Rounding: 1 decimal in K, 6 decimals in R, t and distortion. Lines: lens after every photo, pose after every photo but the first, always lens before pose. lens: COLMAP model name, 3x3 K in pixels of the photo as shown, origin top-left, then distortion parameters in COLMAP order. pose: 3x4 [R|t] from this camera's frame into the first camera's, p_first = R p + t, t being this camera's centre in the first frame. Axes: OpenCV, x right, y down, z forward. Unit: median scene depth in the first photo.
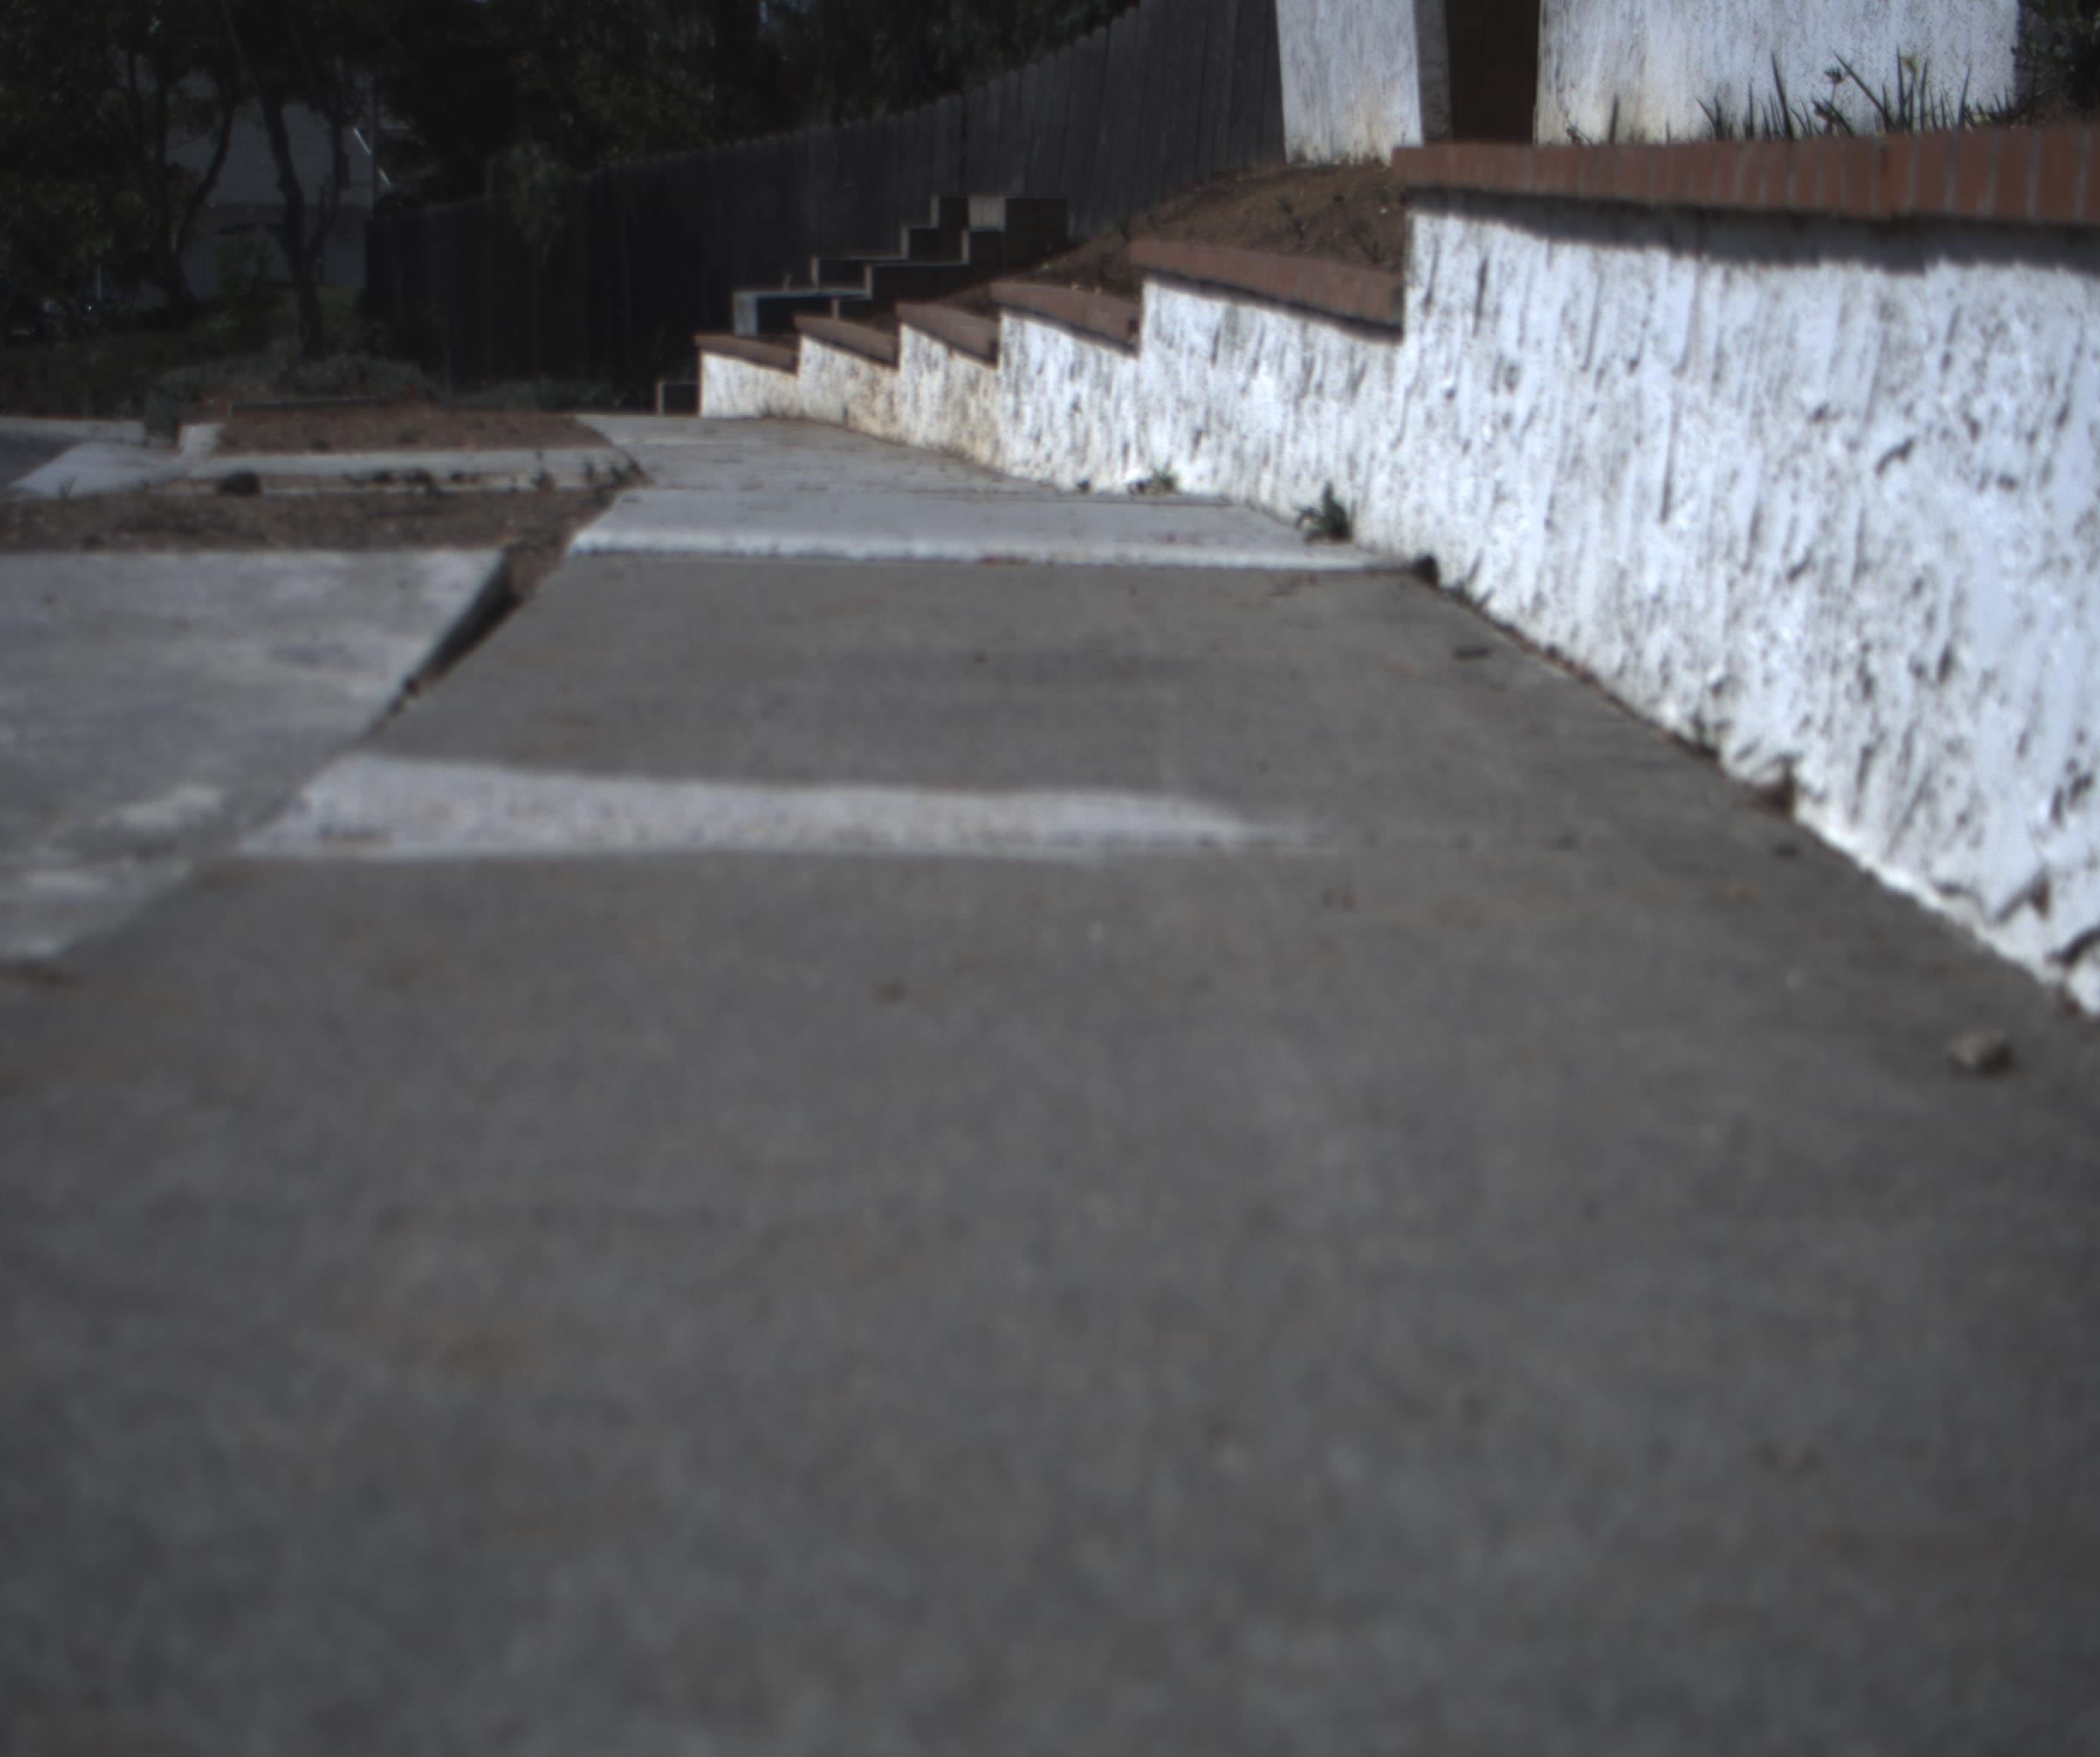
lens RADIAL K [[3922.8, 0, 1050.0], [0, 3922.8, 878.5], [0, 0, 1]] dist [-0.175973, 0.817276]
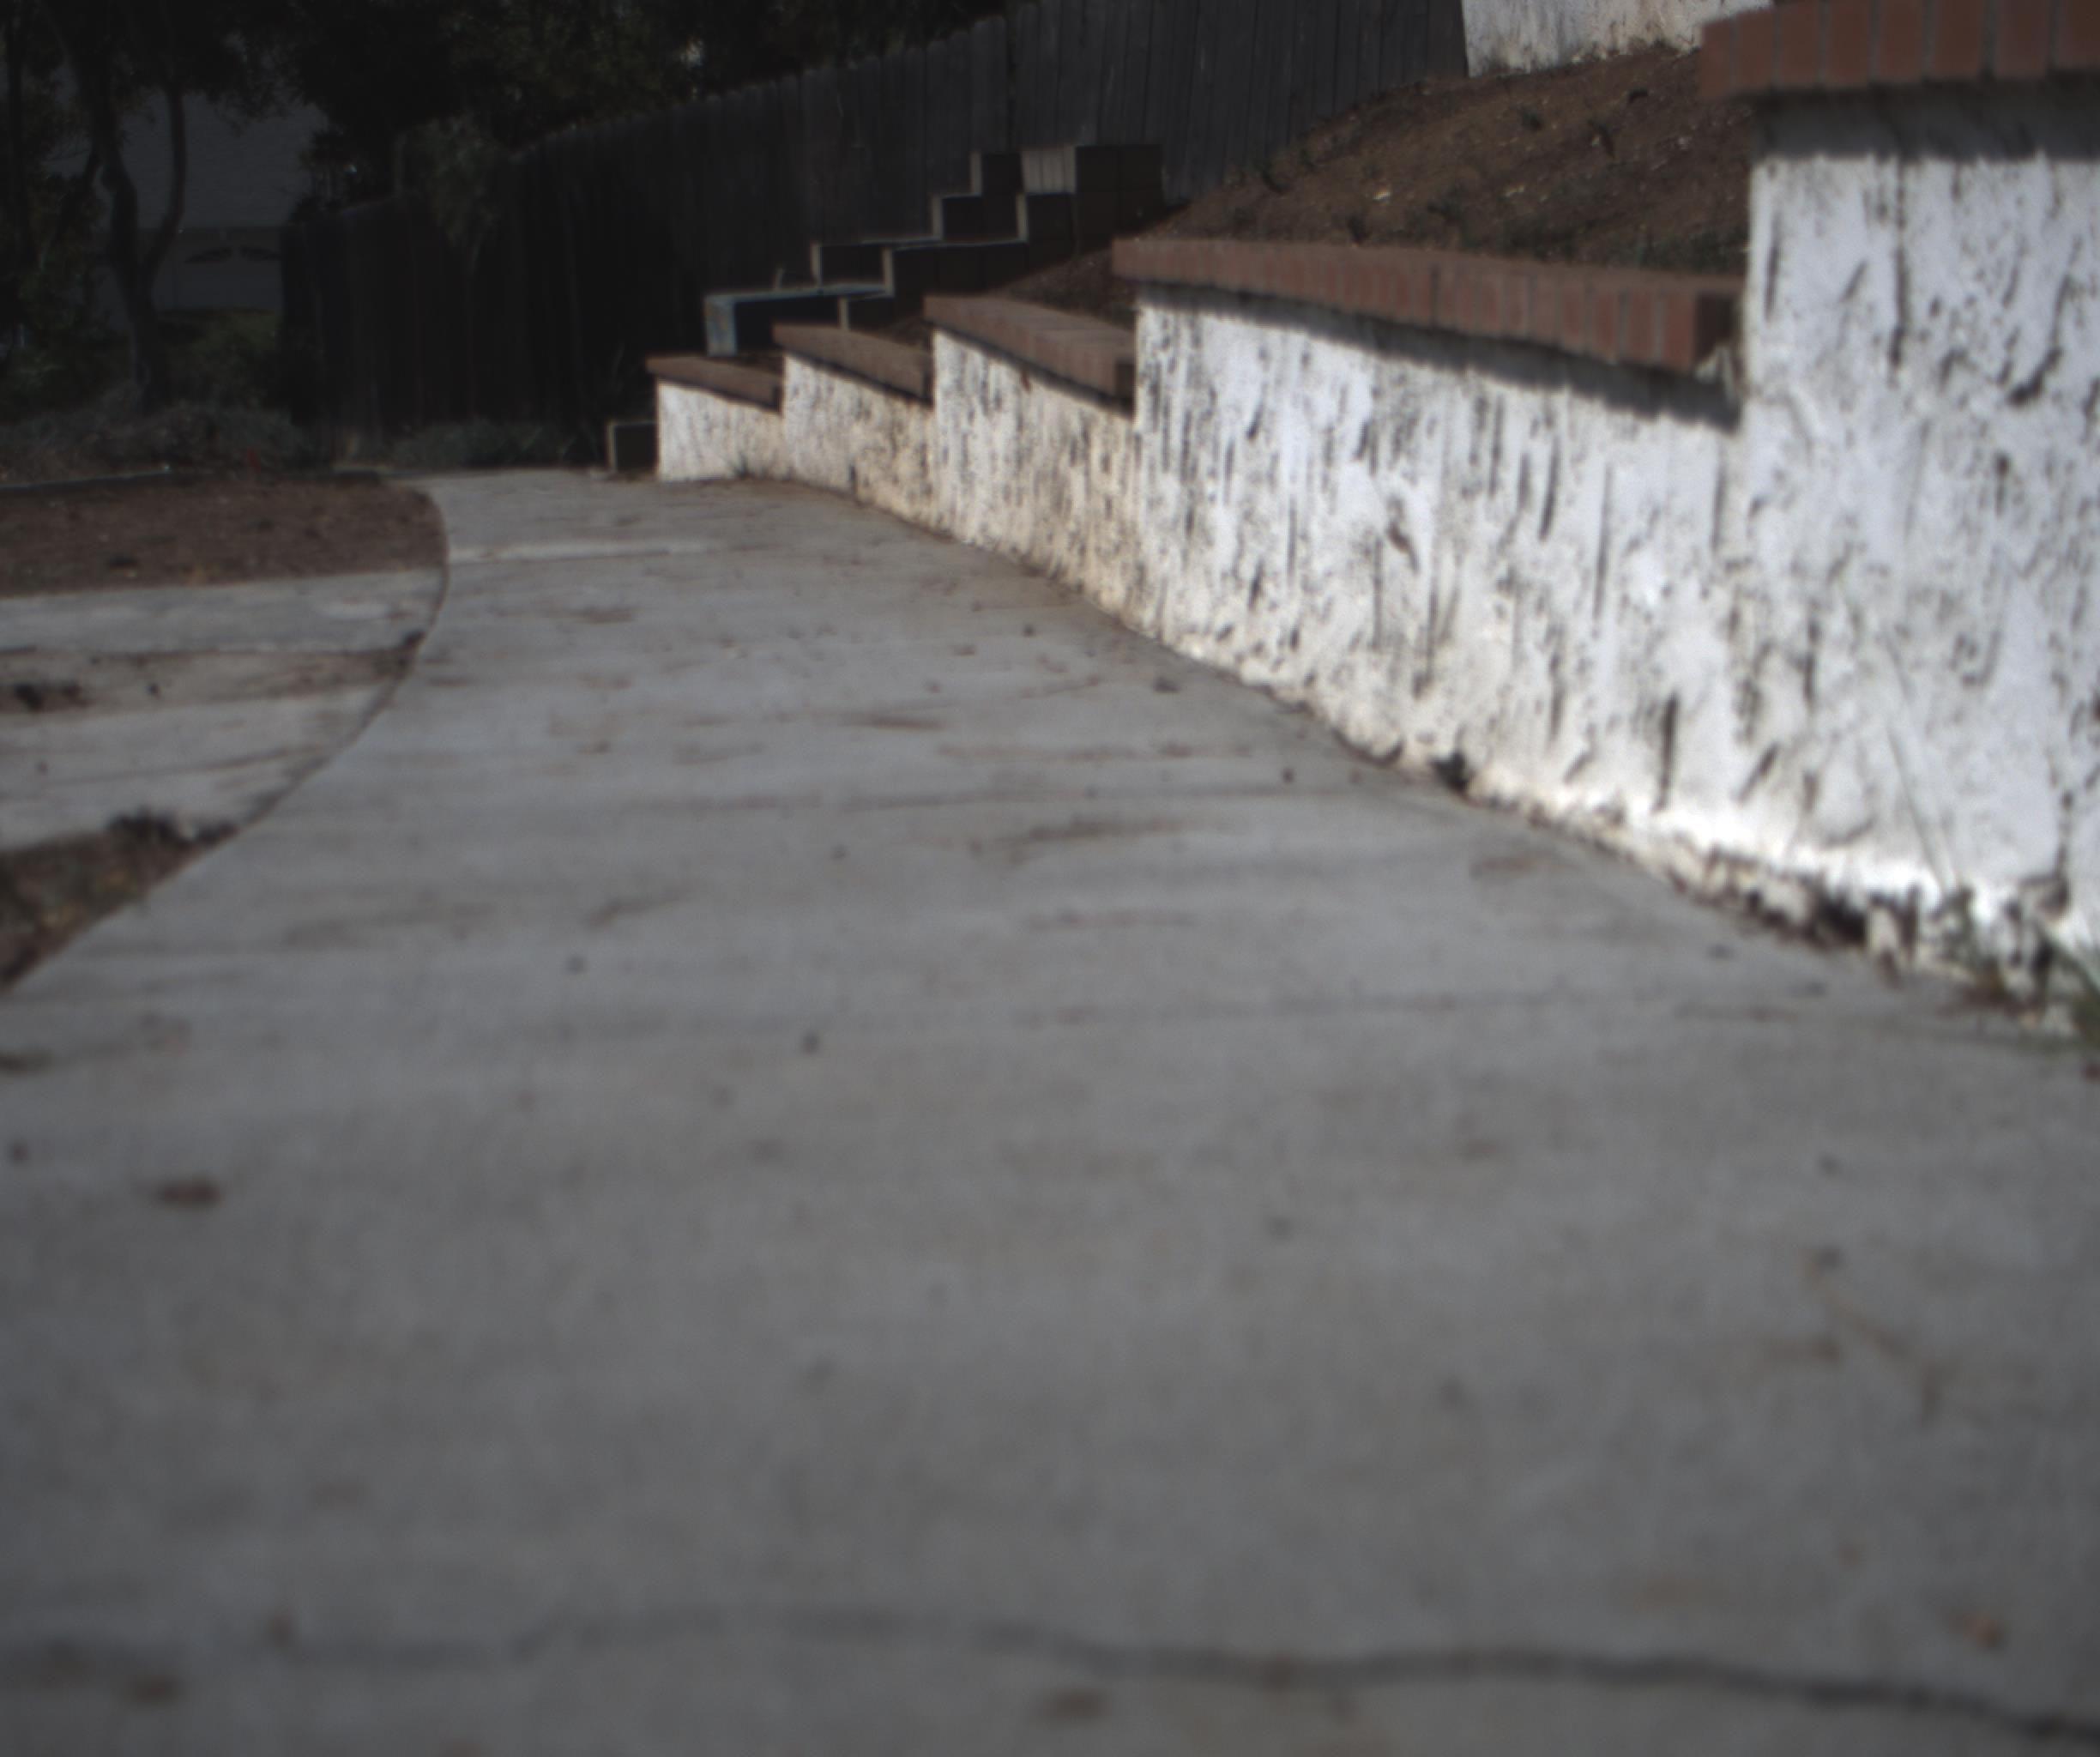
lens RADIAL K [[3922.8, 0, 1050.0], [0, 3922.8, 878.5], [0, 0, 1]] dist [-0.175973, 0.817276]
pose [[0.998990, -0.042063, -0.015774, -0.012875], [0.042075, 0.999114, 0.000468, -0.051445], [0.015740, -0.001132, 0.999875, 0.358003]]
